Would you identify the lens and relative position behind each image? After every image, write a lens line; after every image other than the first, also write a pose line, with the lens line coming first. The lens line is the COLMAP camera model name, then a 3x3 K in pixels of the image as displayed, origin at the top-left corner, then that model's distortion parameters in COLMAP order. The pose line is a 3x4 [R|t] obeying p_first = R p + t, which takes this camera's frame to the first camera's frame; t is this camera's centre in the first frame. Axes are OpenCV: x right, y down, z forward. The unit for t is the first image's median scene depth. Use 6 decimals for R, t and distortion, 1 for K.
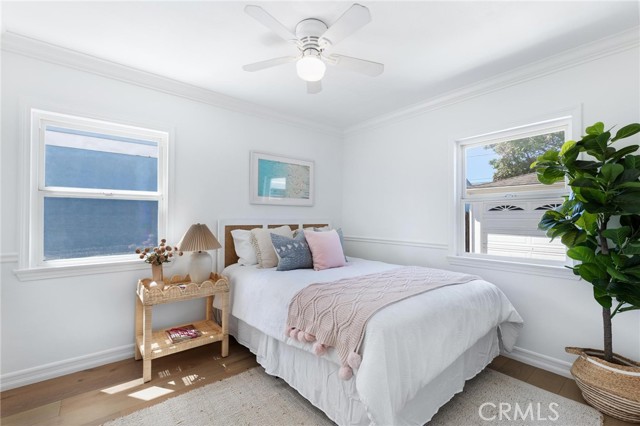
lens RADIAL K [[275.0, 0, 320.0], [0, 275.0, 213.0], [0, 0, 1]] dist [0.000603, 0.000038]
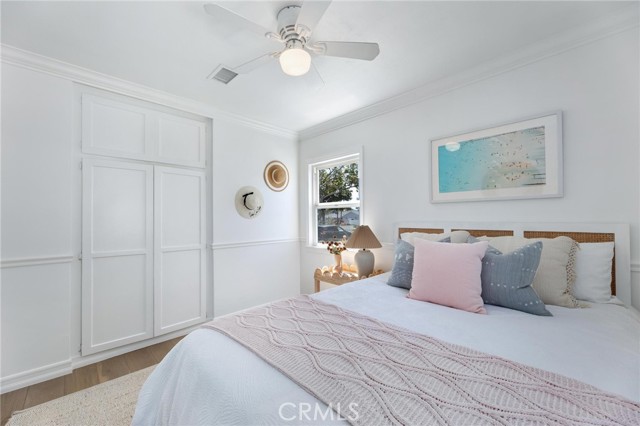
lens RADIAL K [[251.5, 0, 319.0], [0, 251.5, 214.7], [0, 0, 1]] dist [-0.000992, -0.000518]
pose [[0.109452, -0.034245, -0.993402, 0.470037], [0.006283, 0.999410, -0.033760, 0.026104], [0.993972, -0.002546, 0.109603, 0.577860]]
